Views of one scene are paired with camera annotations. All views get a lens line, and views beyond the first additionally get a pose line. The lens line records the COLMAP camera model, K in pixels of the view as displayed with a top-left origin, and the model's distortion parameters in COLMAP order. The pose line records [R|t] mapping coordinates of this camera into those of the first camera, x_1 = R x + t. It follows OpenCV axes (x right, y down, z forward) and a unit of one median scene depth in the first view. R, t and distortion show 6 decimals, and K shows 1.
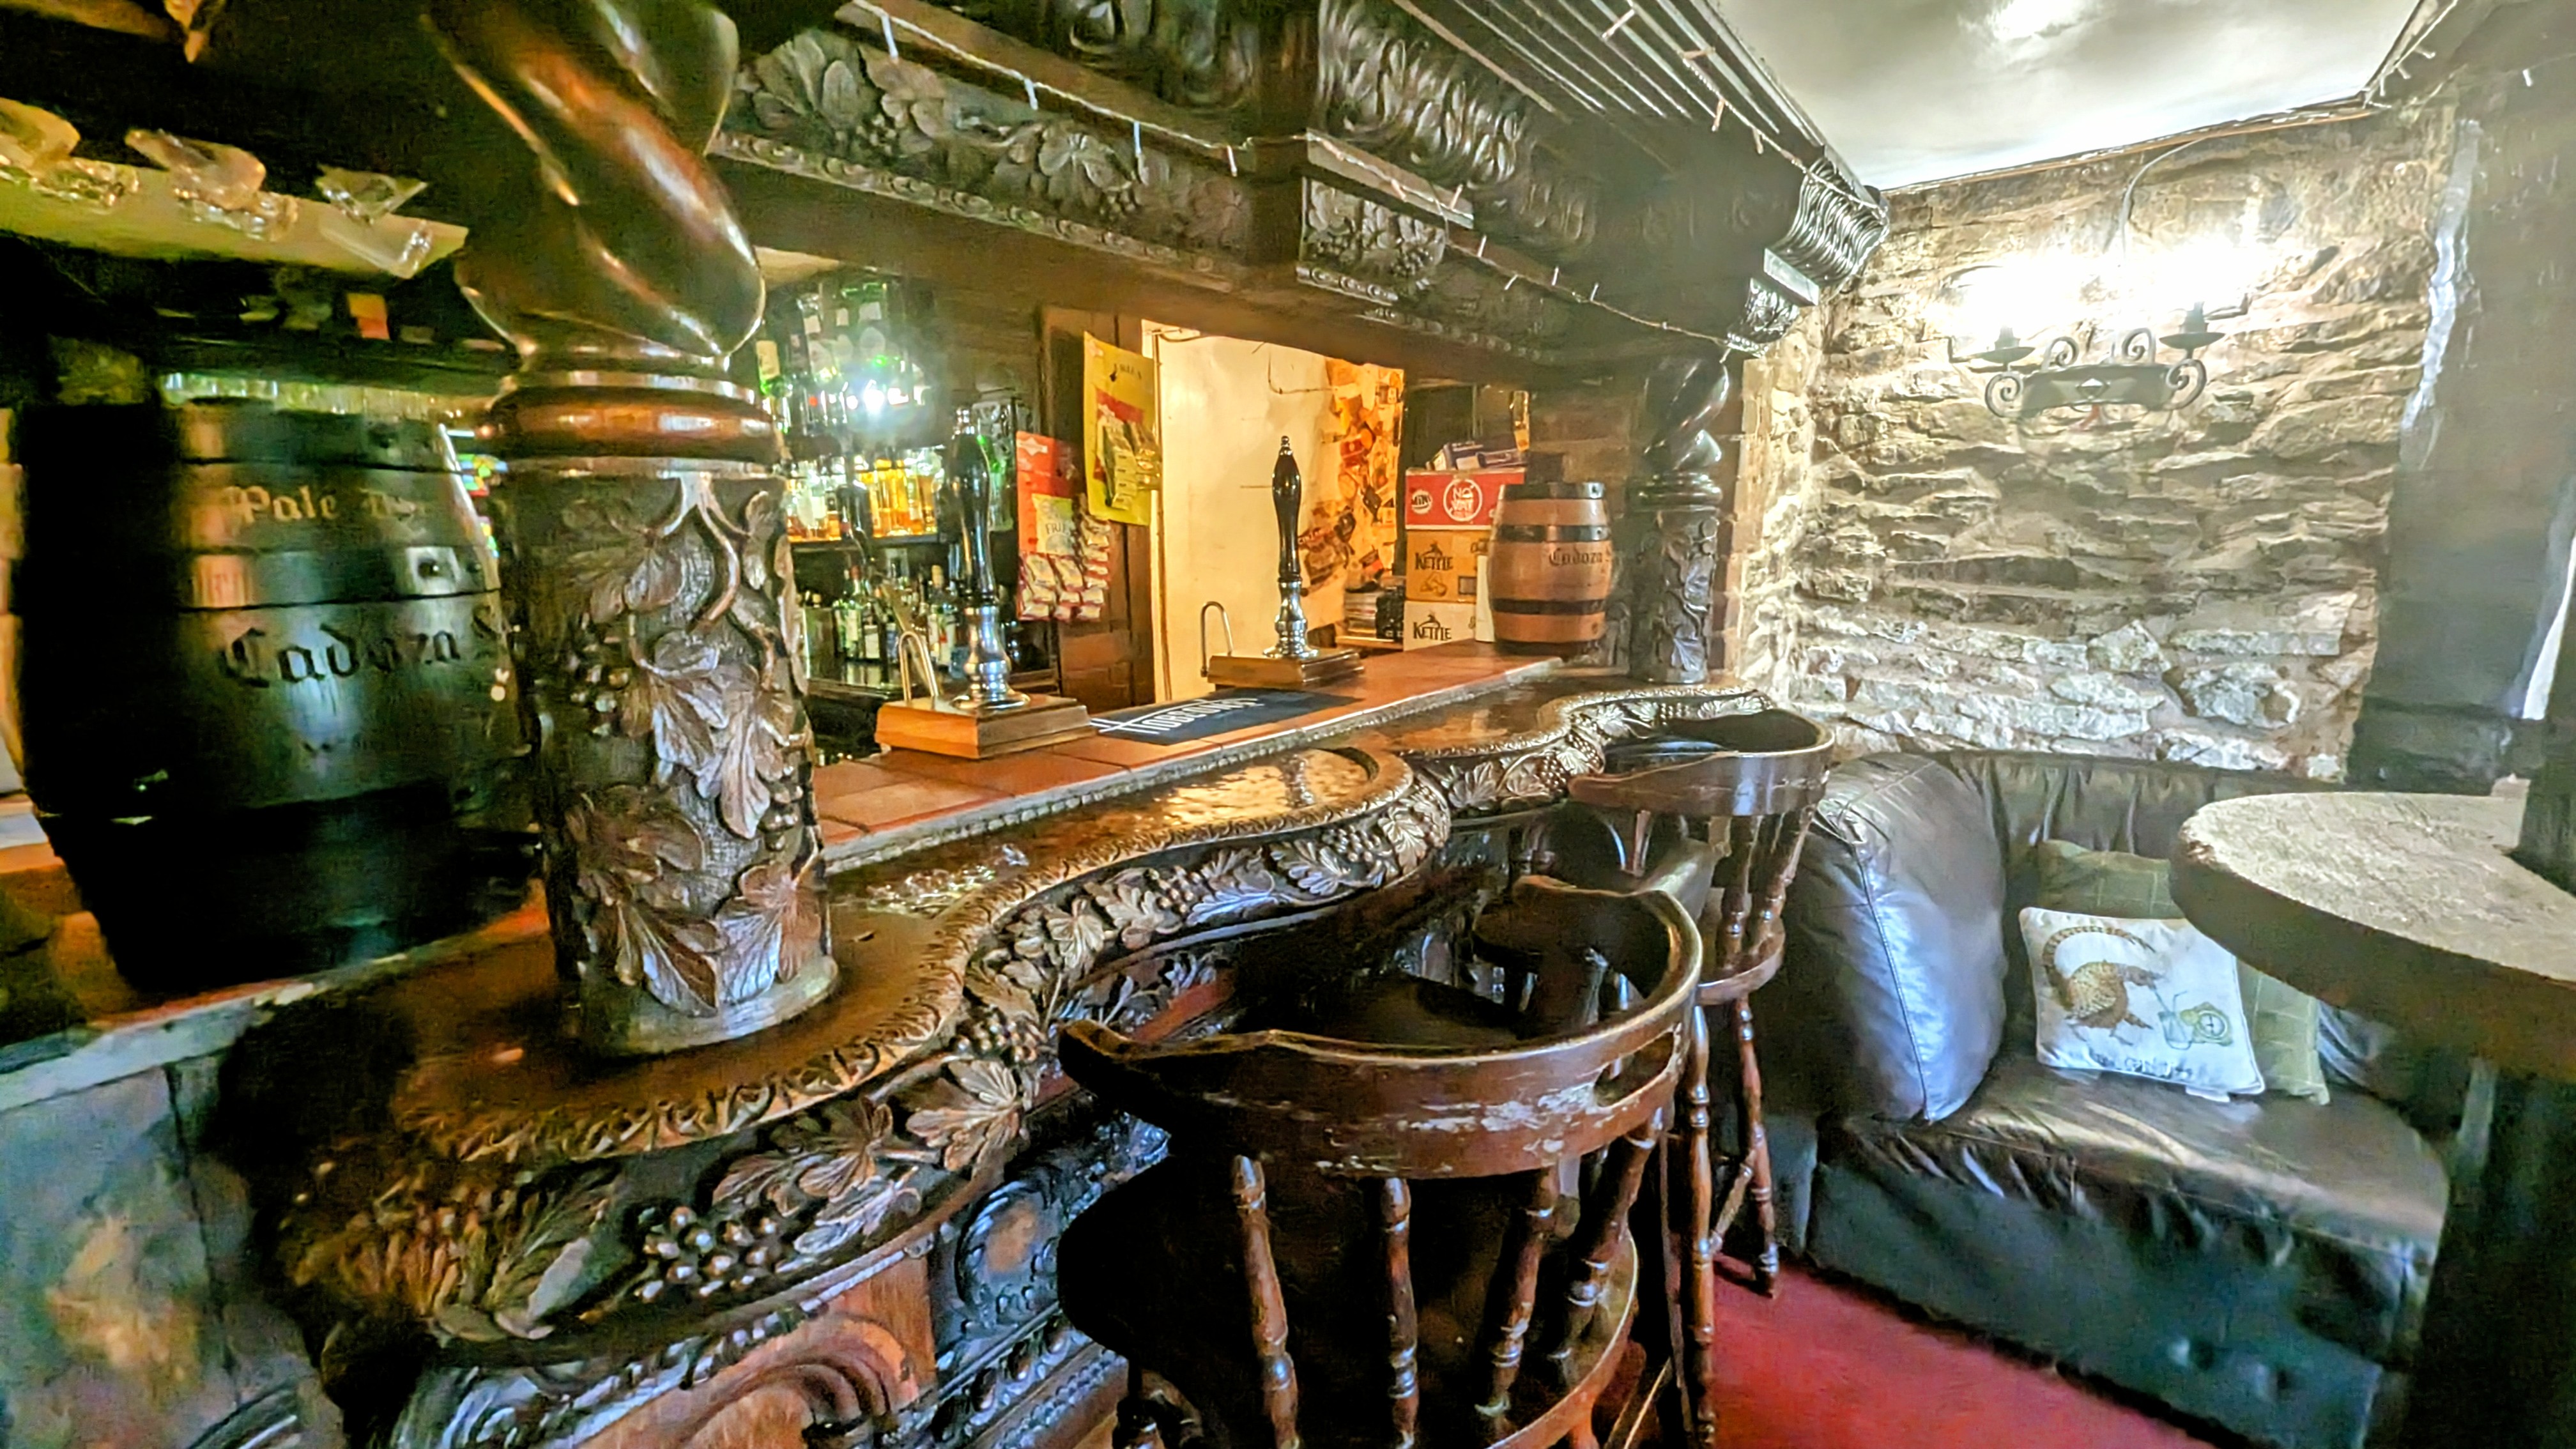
lens RADIAL K [[1018.3, 0, 1285.2], [0, 1018.3, 729.5], [0, 0, 1]] dist [-0.002156, -0.000179]
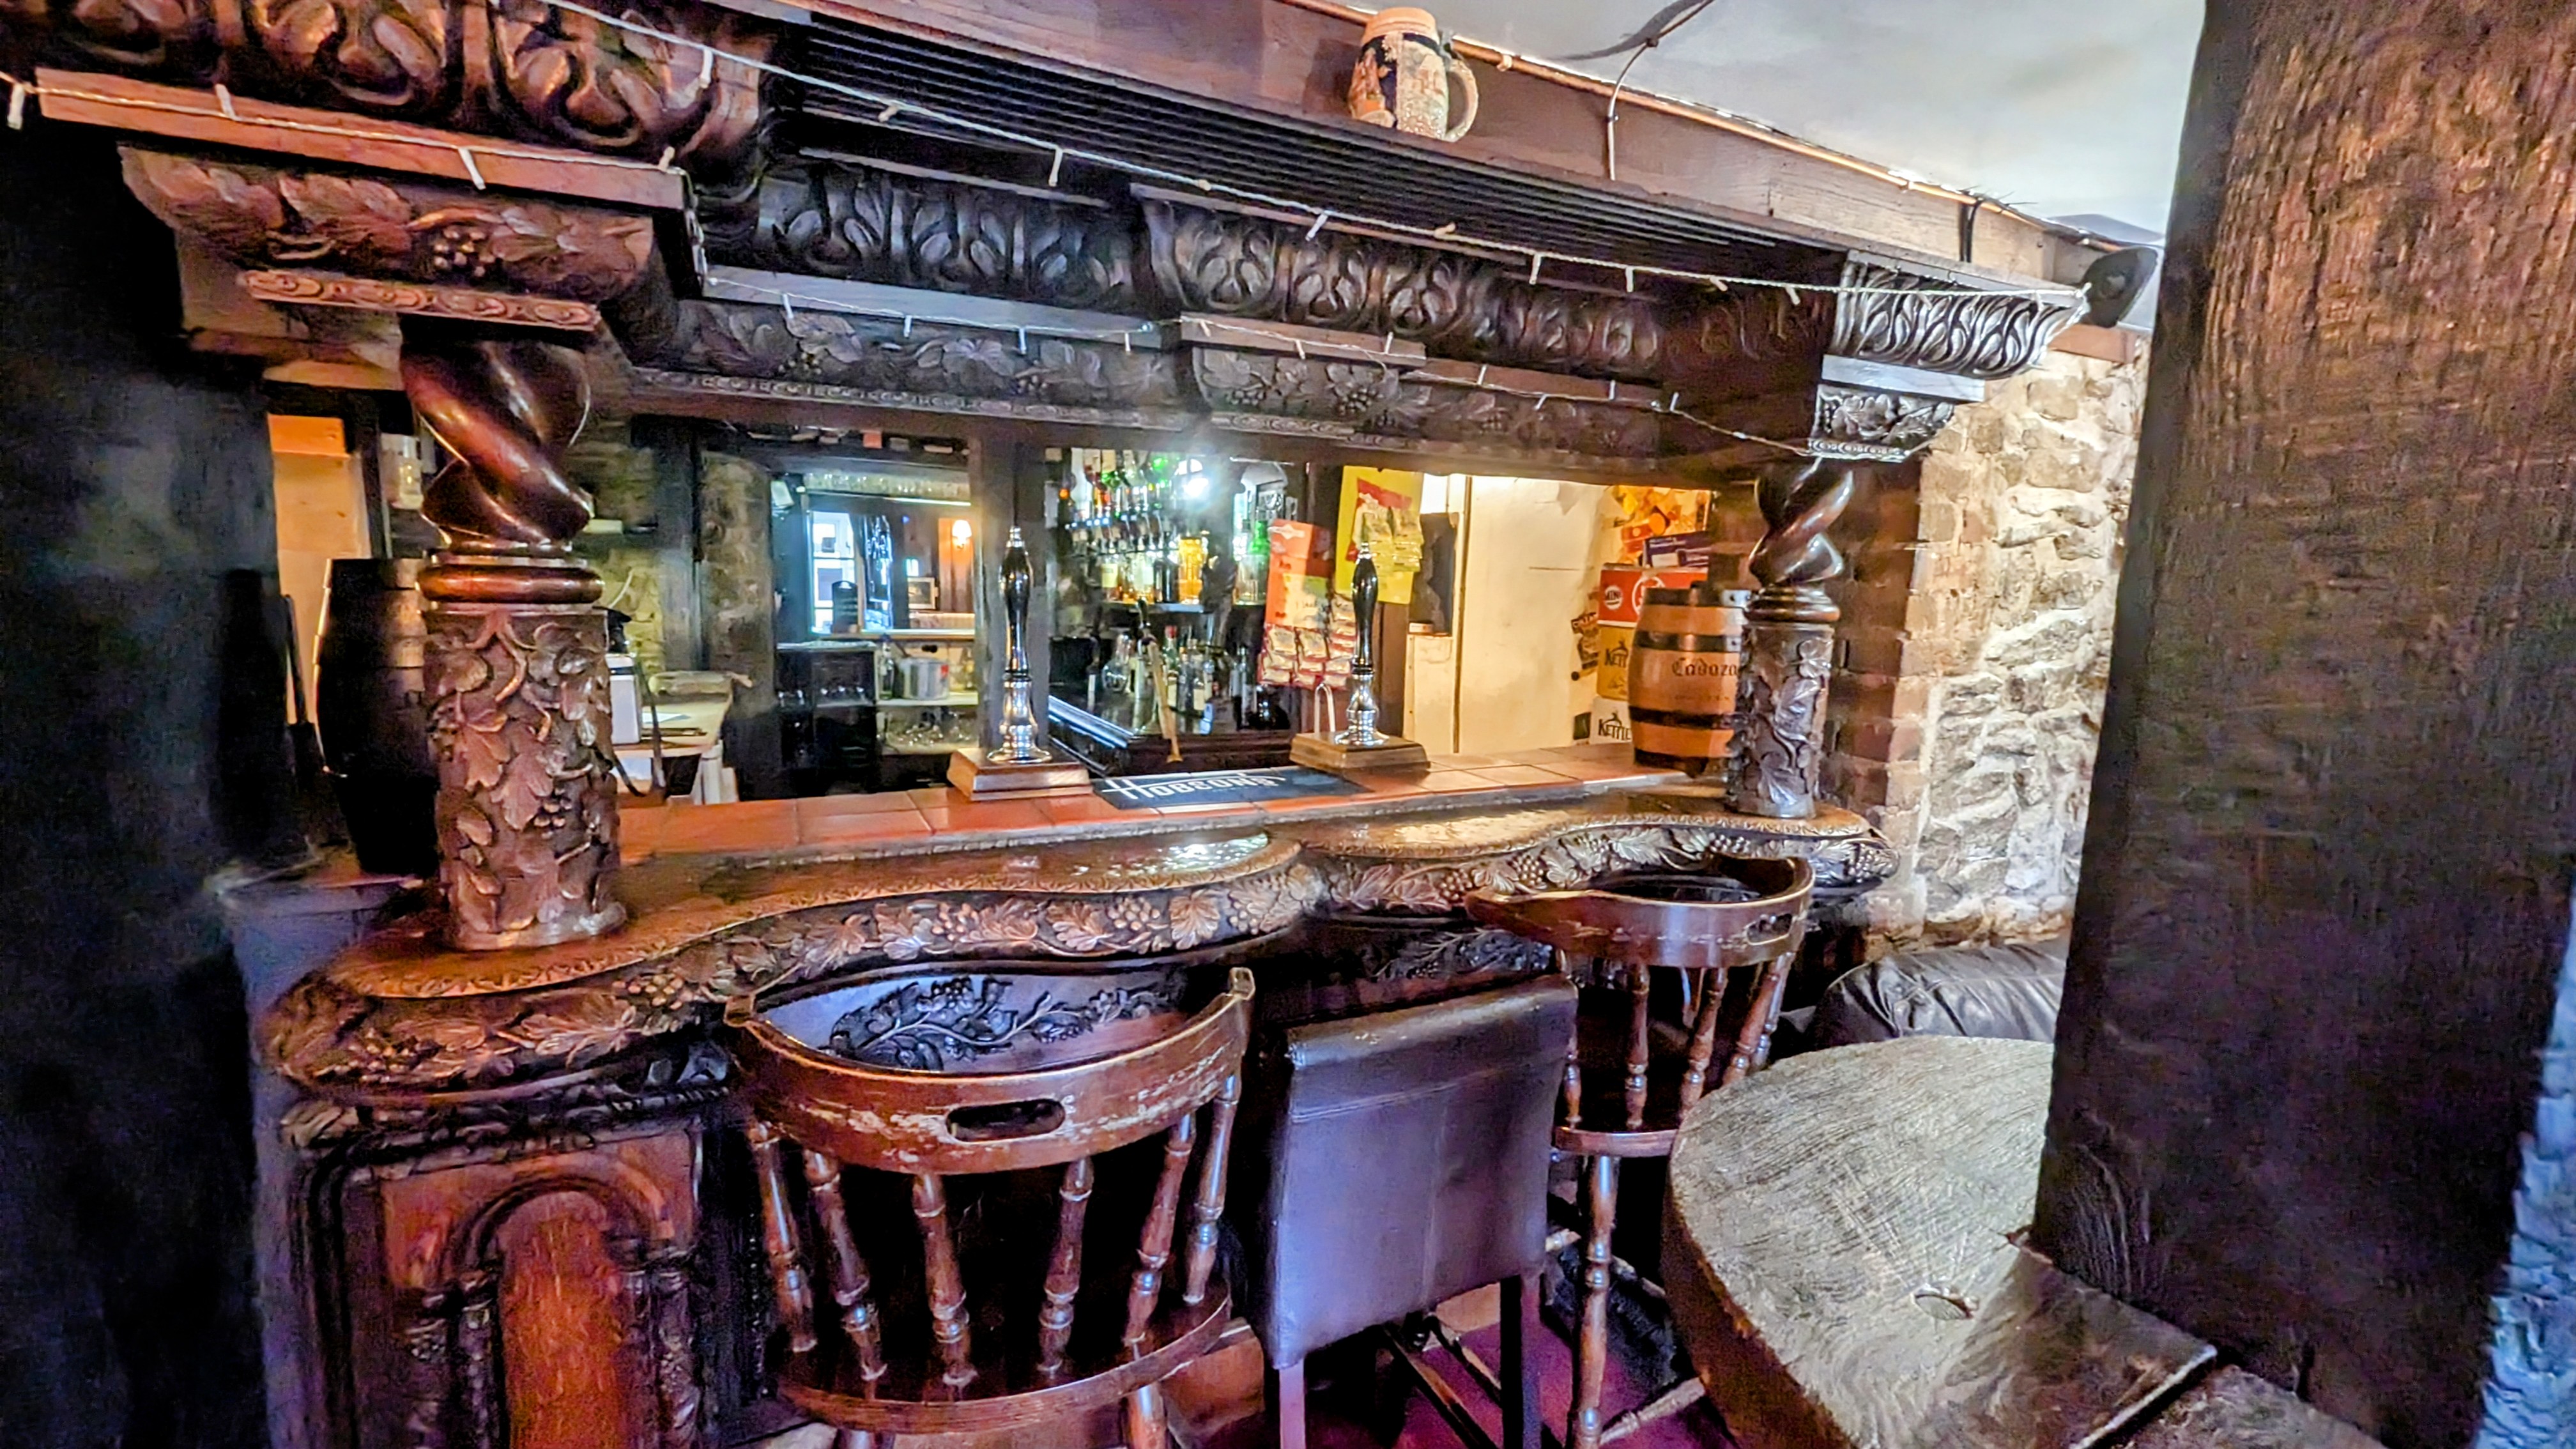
lens RADIAL K [[1018.3, 0, 1303.6], [0, 1018.3, 725.2], [0, 0, 1]] dist [-0.002156, -0.000179]
pose [[0.905462, 0.094685, -0.413731, 0.335062], [-0.118849, 0.992364, -0.032995, -0.041194], [0.407447, 0.079047, 0.909801, -0.000586]]
